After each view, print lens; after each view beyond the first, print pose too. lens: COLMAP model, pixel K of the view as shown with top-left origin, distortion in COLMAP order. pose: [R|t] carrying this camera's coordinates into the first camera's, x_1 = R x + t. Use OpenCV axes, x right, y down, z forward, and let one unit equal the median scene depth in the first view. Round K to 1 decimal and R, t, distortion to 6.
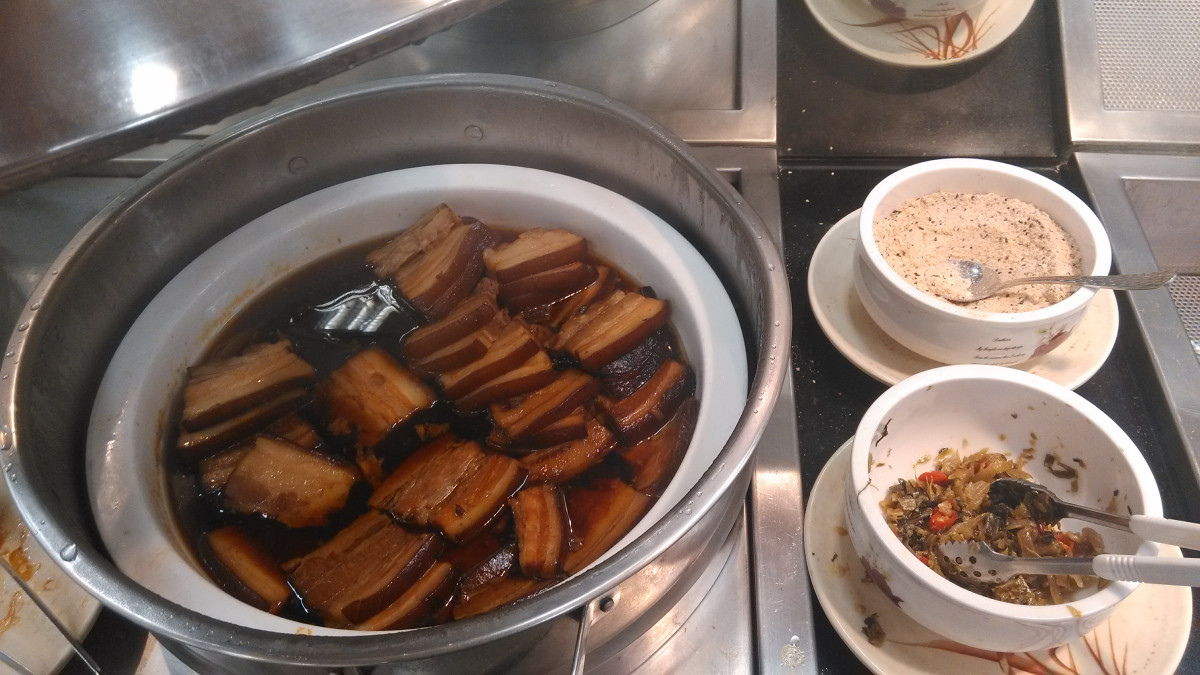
lens RADIAL K [[911.9, 0, 621.5], [0, 911.9, 336.7], [0, 0, 1]] dist [-0.001185, -0.003815]
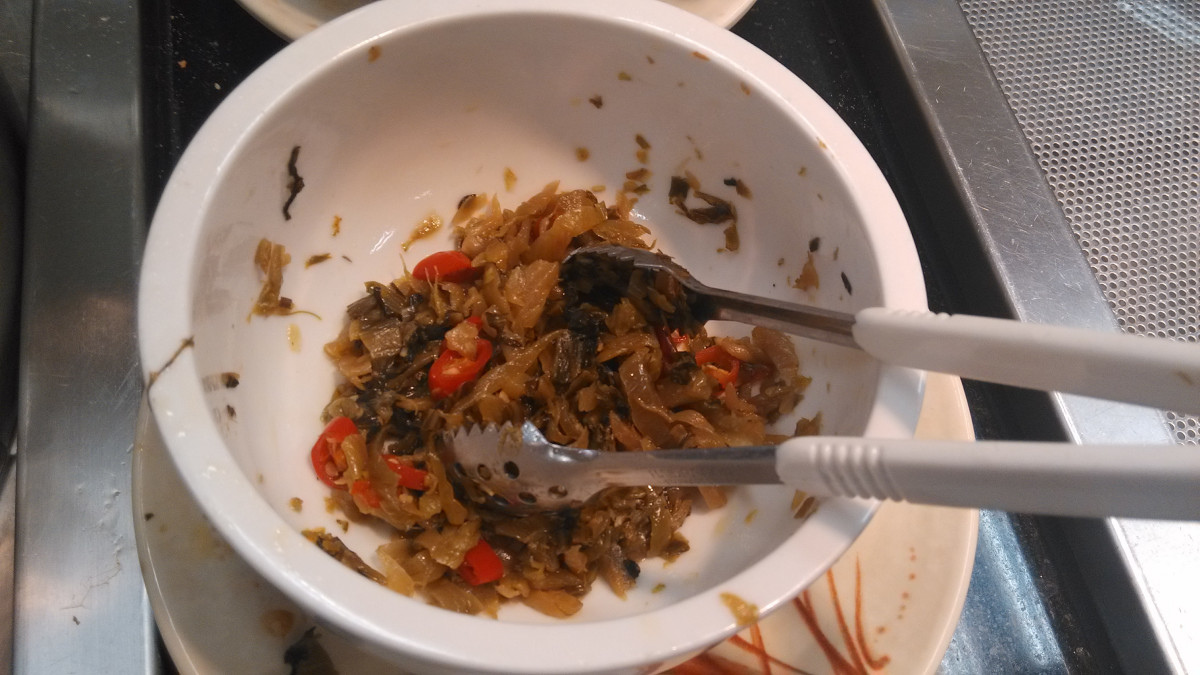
lens RADIAL K [[958.0, 0, 600.0], [0, 958.0, 337.5], [0, 0, 1]] dist [0.046853, -0.000515]
pose [[0.944998, -0.193737, 0.263525, 0.289650], [0.117290, 0.952837, 0.279903, 0.066137], [-0.305324, -0.233599, 0.923152, 0.546728]]
